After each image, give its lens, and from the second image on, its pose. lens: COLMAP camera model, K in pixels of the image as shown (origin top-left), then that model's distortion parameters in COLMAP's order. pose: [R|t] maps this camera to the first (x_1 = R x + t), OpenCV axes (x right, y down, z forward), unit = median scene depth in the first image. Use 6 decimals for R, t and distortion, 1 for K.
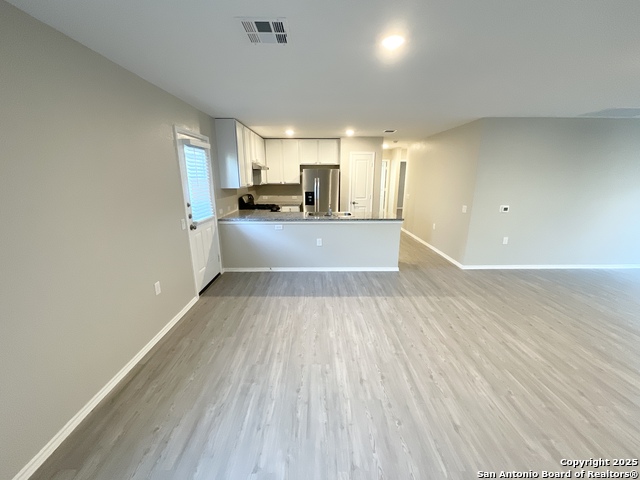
lens RADIAL K [[259.6, 0, 319.6], [0, 259.6, 238.8], [0, 0, 1]] dist [-0.000949, 0.000454]
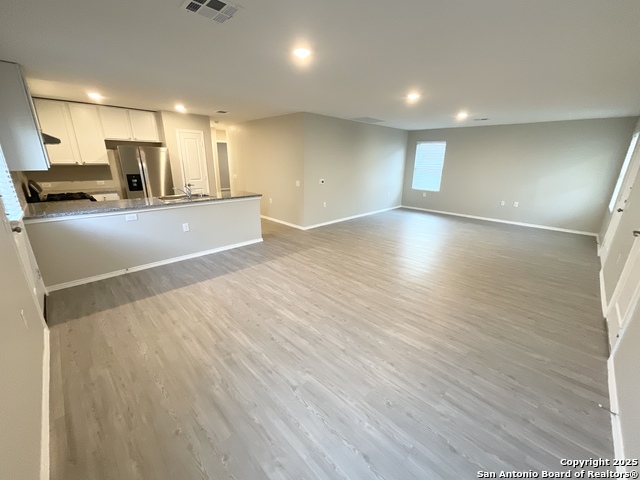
lens RADIAL K [[259.6, 0, 319.6], [0, 259.6, 238.8], [0, 0, 1]] dist [-0.000949, 0.000454]
pose [[0.715991, -0.196000, 0.670030, -0.353680], [0.151492, 0.980530, 0.124945, 0.011782], [-0.681474, 0.012045, 0.731743, -0.010657]]
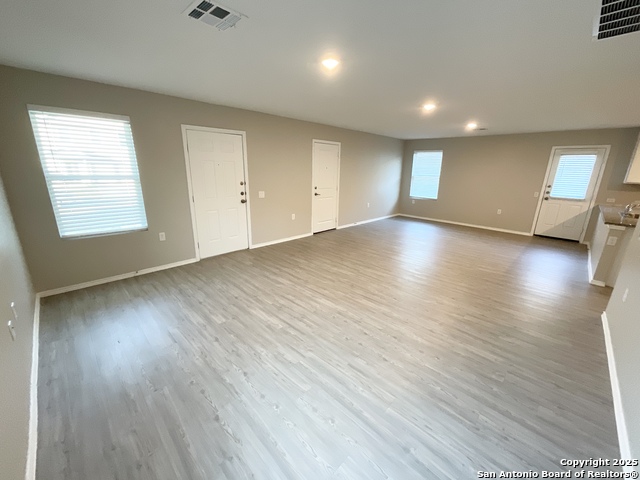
lens RADIAL K [[259.6, 0, 319.6], [0, 259.6, 238.8], [0, 0, 1]] dist [-0.000949, 0.000454]
pose [[-0.711349, 0.173478, -0.681094, 1.880391], [-0.188610, 0.886398, 0.422758, -0.252242], [0.677060, 0.429189, -0.597818, 1.060652]]
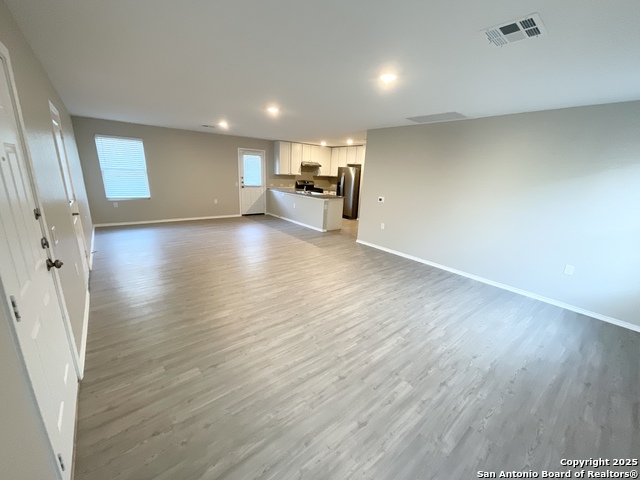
lens RADIAL K [[259.6, 0, 319.6], [0, 259.6, 238.8], [0, 0, 1]] dist [-0.000949, 0.000454]
pose [[0.620585, 0.229843, -0.749698, 1.843168], [-0.234372, 0.966741, 0.102376, 0.011127], [0.748294, 0.112175, 0.653814, -0.033316]]
